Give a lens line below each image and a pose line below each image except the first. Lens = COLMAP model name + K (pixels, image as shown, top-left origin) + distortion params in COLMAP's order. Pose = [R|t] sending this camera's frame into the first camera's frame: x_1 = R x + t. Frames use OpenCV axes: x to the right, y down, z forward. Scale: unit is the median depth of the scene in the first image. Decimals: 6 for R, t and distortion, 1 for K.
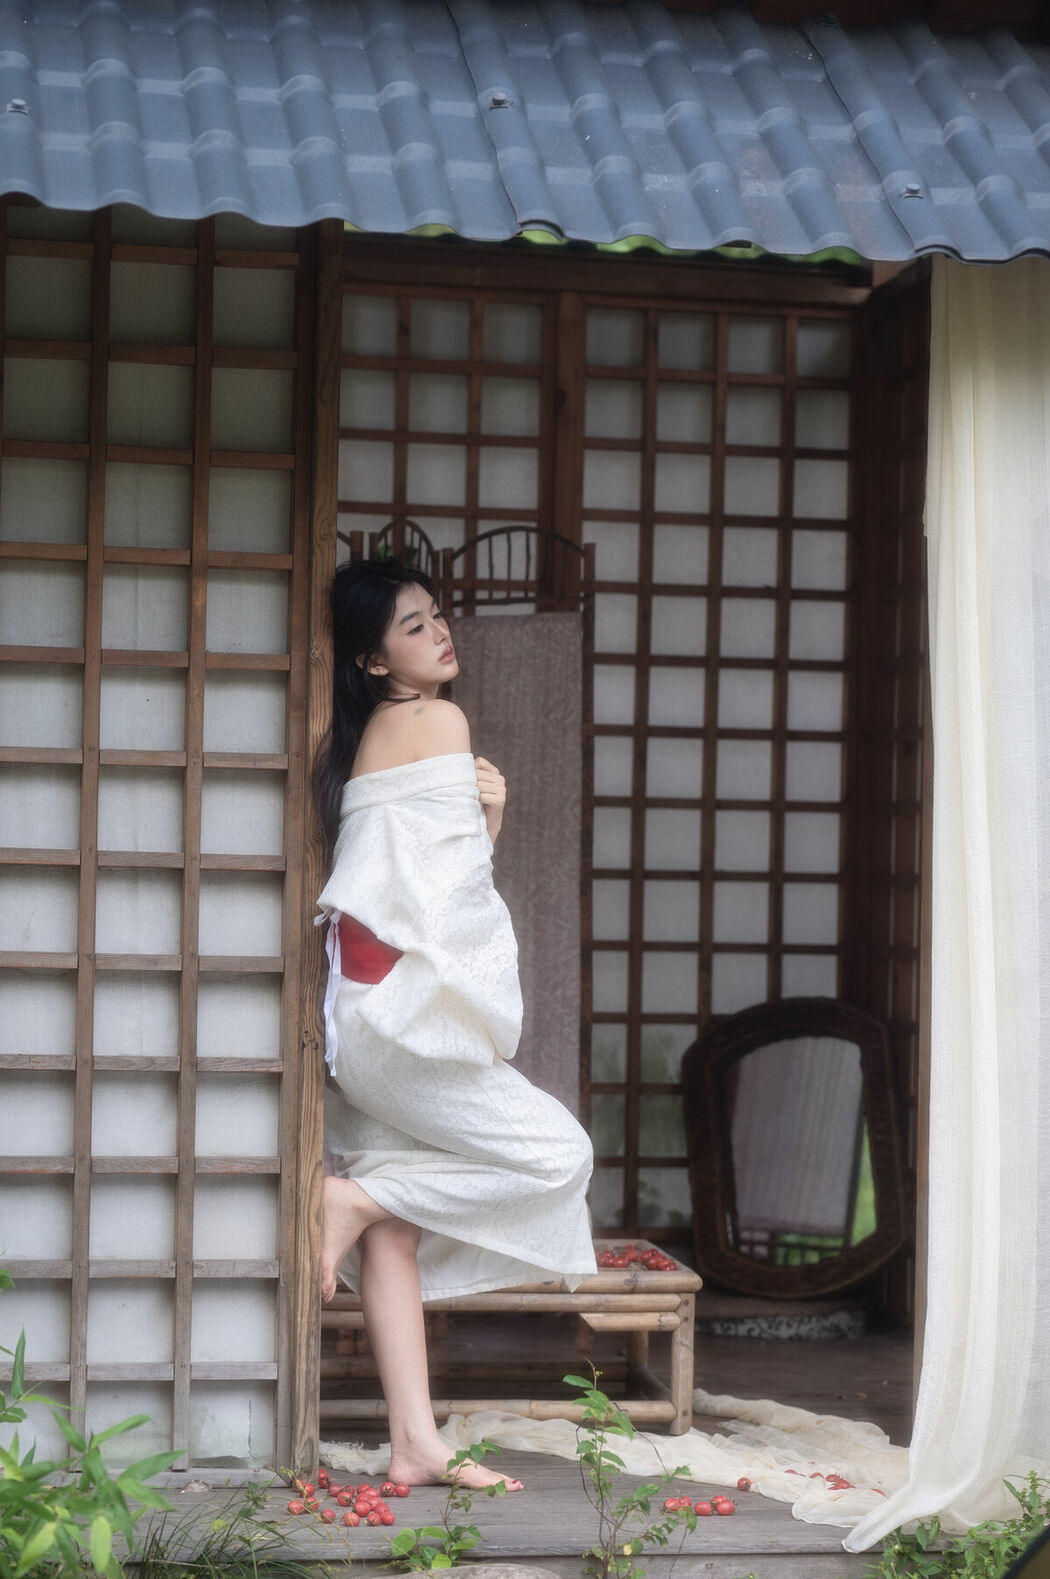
lens RADIAL K [[3740.9, 0, 476.4], [0, 3740.9, 580.1], [0, 0, 1]] dist [0.047547, 0.000000]
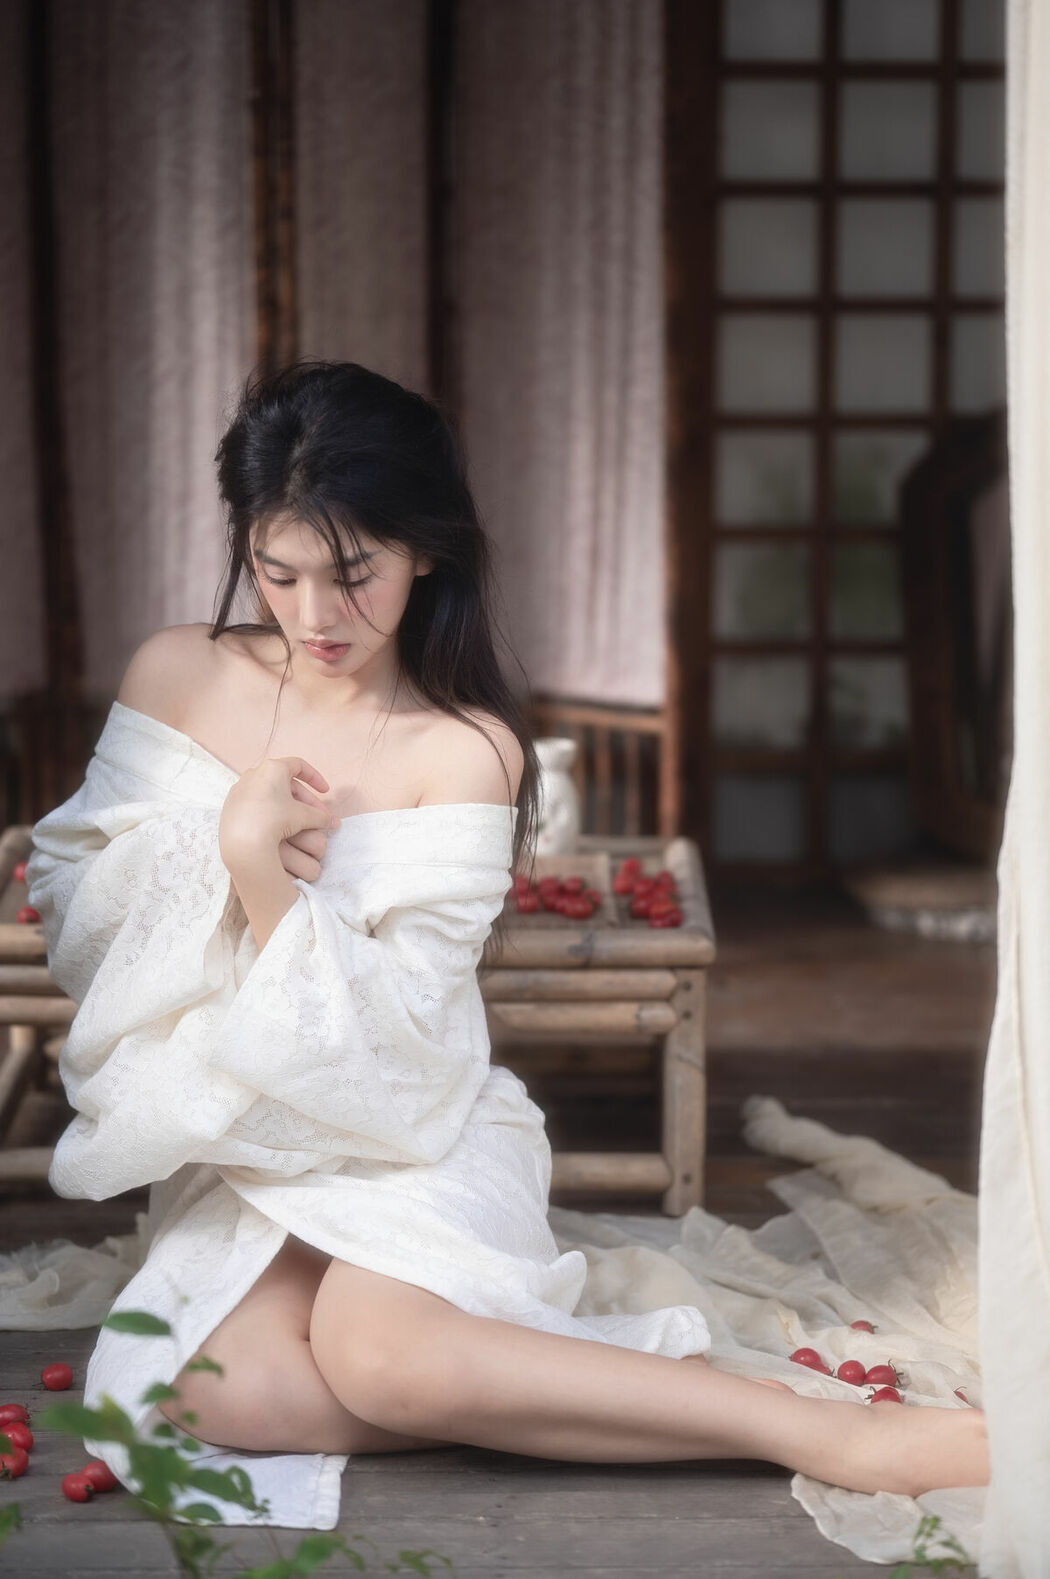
lens RADIAL K [[3740.9, 0, 493.3], [0, 3740.9, 788.3], [0, 0, 1]] dist [0.047547, 0.000000]
pose [[0.985971, 0.009747, -0.166630, 0.128607], [0.029564, 0.972311, 0.231813, 0.041182], [0.164276, -0.233487, 0.958383, 0.521809]]
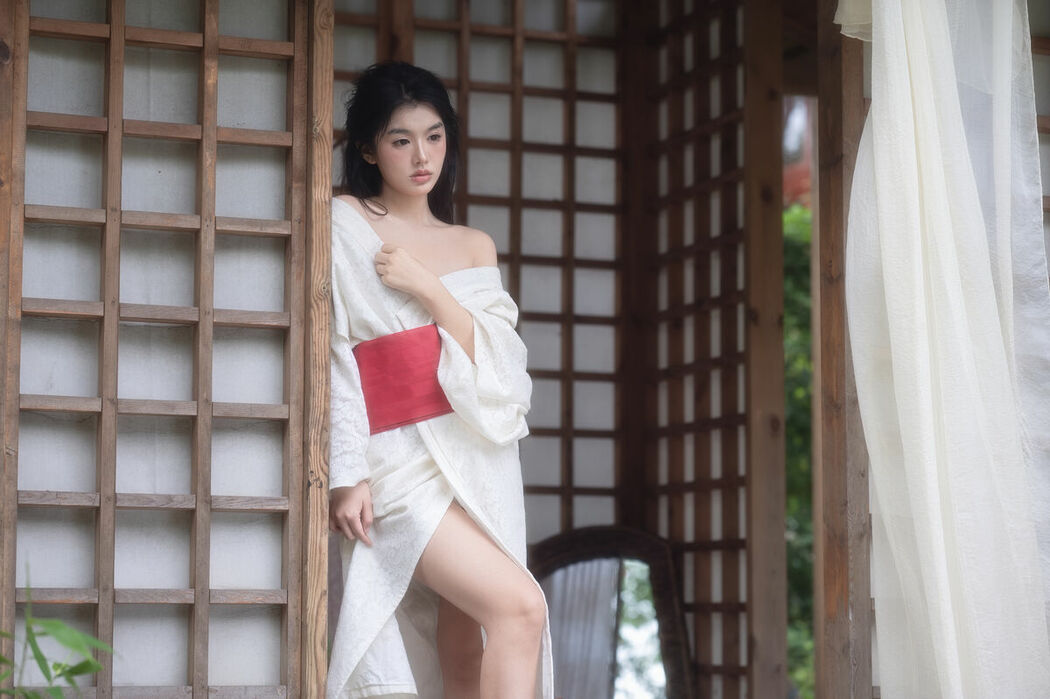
lens RADIAL K [[2487.6, 0, 508.5], [0, 2487.6, 230.6], [0, 0, 1]] dist [0.047547, 0.000000]
pose [[0.985621, 0.008764, 0.168745, -0.110604], [0.003533, 0.997367, -0.072437, 0.102430], [-0.168935, 0.071991, 0.982994, 0.271955]]
